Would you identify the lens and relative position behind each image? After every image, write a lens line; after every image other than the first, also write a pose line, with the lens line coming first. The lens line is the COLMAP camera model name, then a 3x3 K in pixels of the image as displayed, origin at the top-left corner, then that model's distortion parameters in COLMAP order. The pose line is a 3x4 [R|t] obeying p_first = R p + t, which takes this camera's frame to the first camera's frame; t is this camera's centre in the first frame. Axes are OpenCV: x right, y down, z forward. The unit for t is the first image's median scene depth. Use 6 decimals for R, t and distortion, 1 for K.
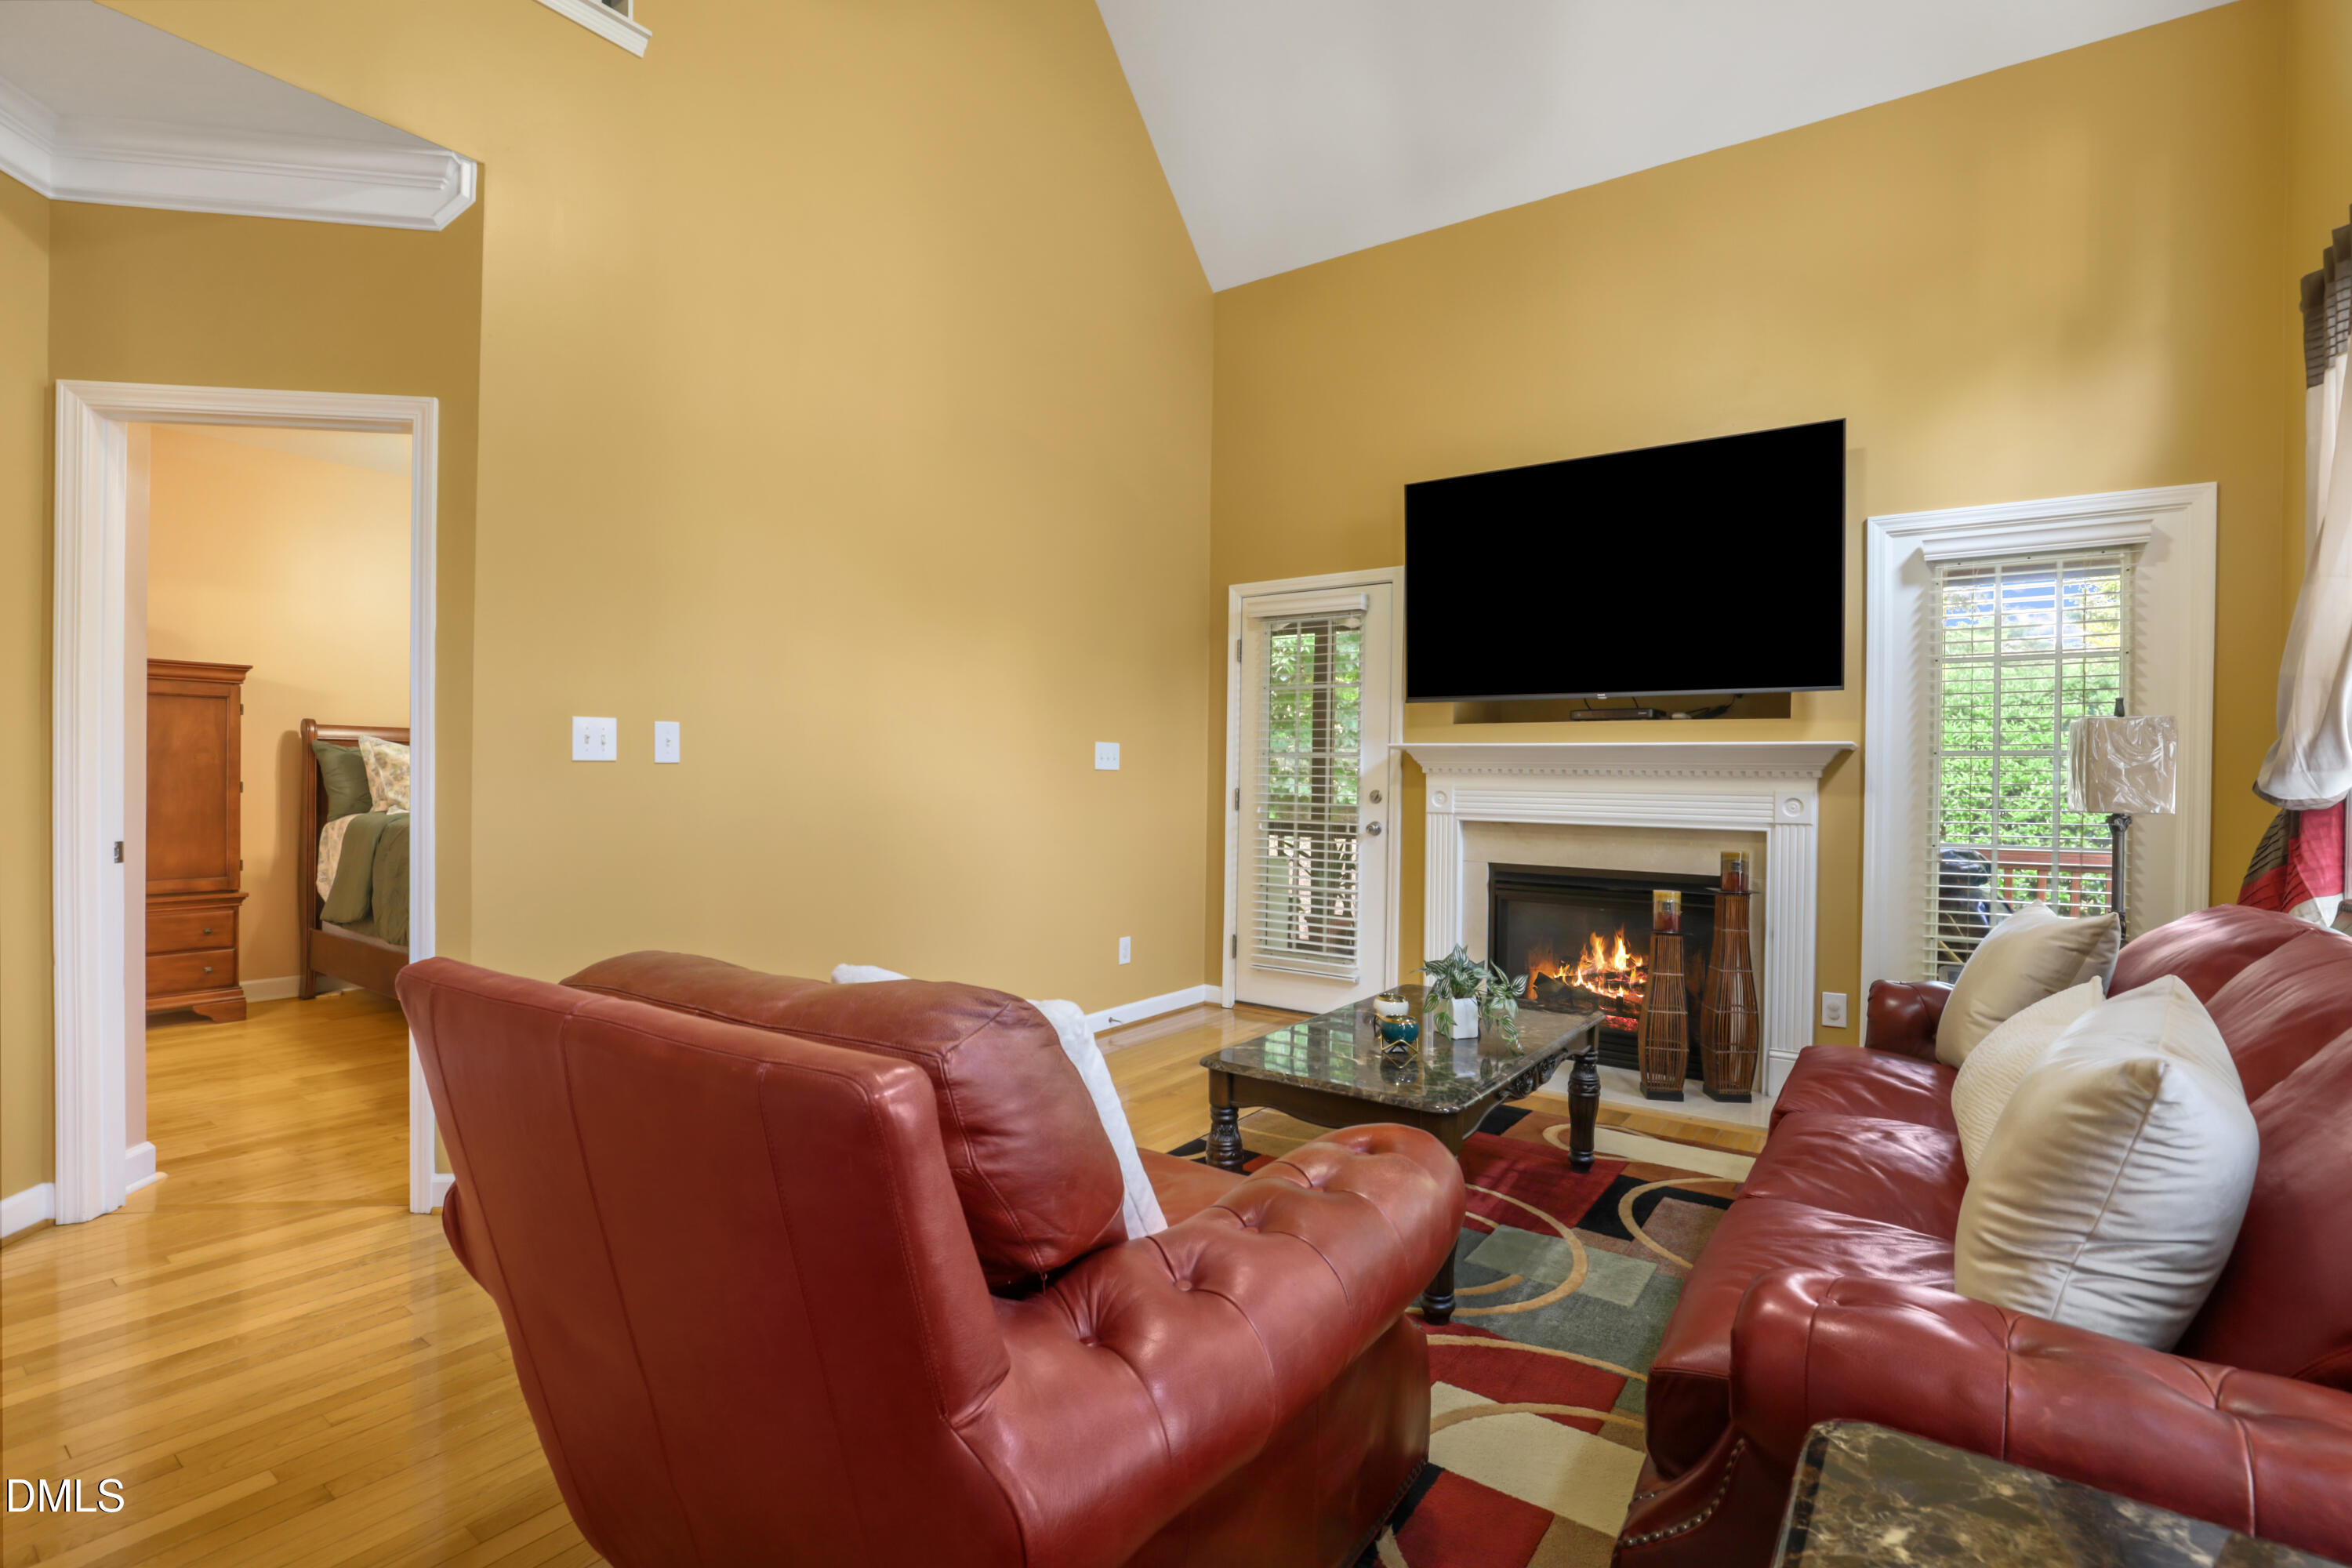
lens RADIAL K [[1095.4, 0, 1195.3], [0, 1095.4, 779.5], [0, 0, 1]] dist [-0.031099, 0.006007]
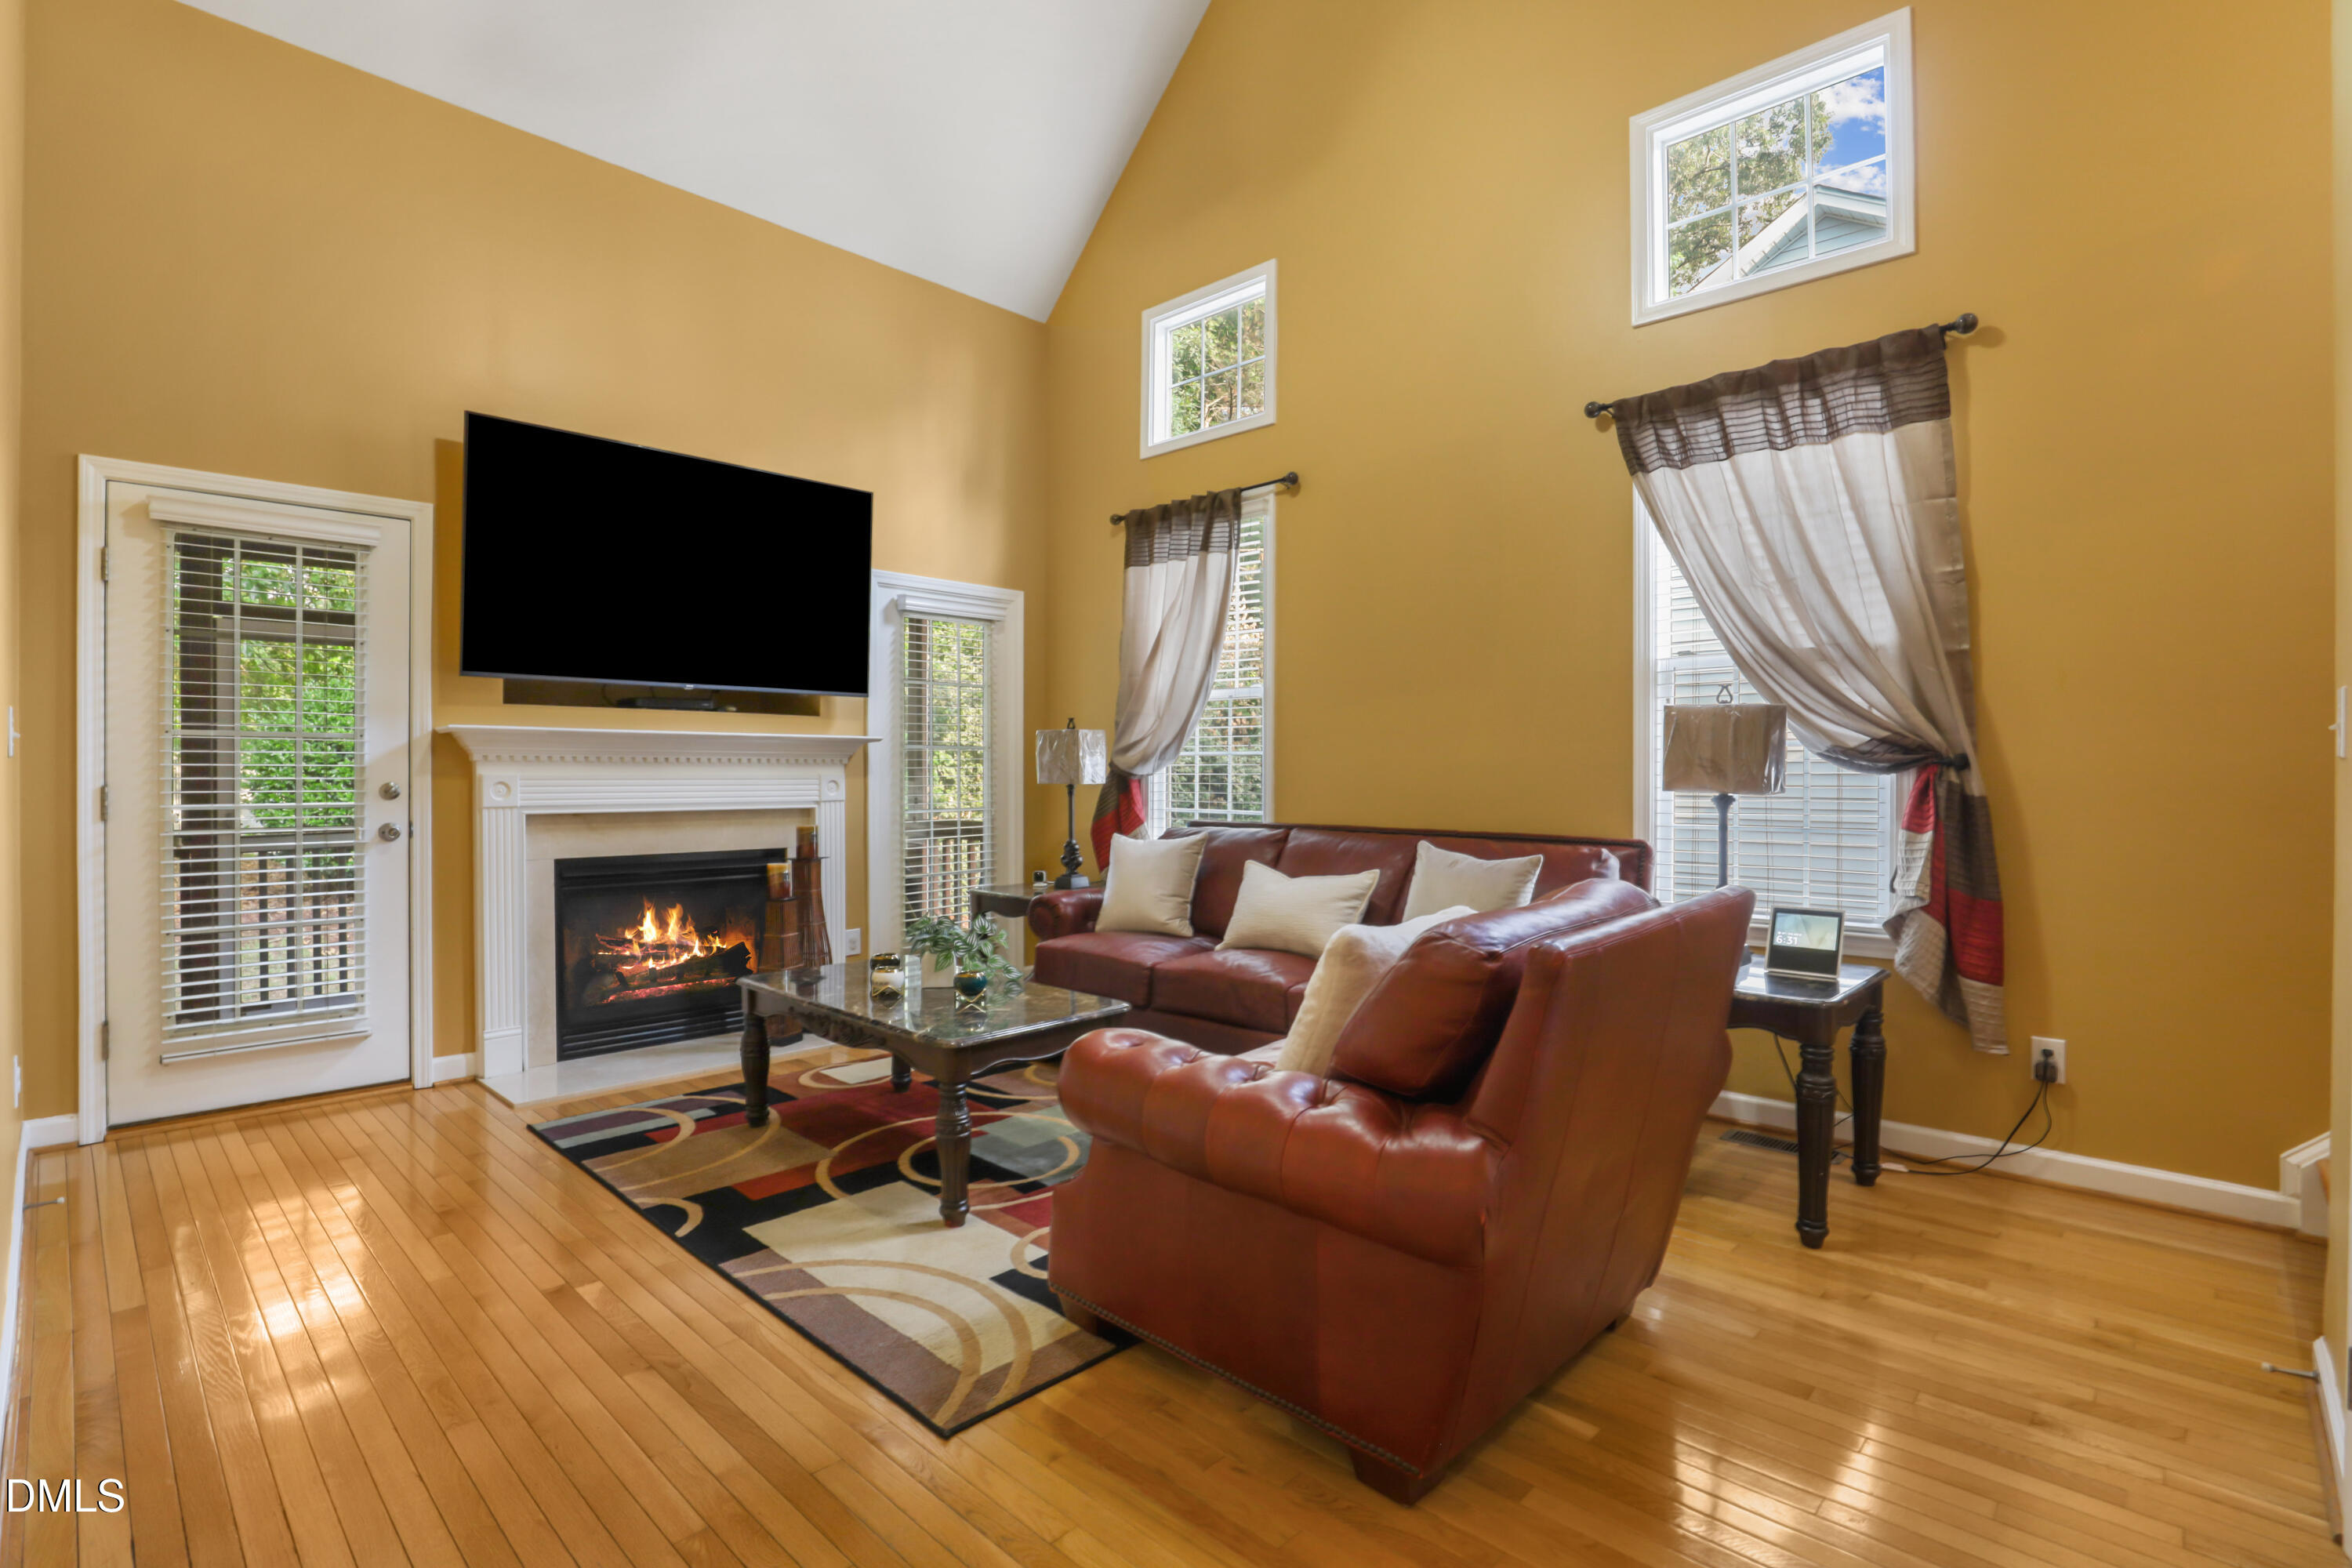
lens RADIAL K [[1095.4, 0, 1161.6], [0, 1095.4, 777.6], [0, 0, 1]] dist [-0.031099, 0.006007]
pose [[0.138787, -0.017591, 0.990166, -0.545760], [0.003946, 0.999844, 0.017209, -0.004942], [-0.990314, 0.001519, 0.138834, 0.370497]]
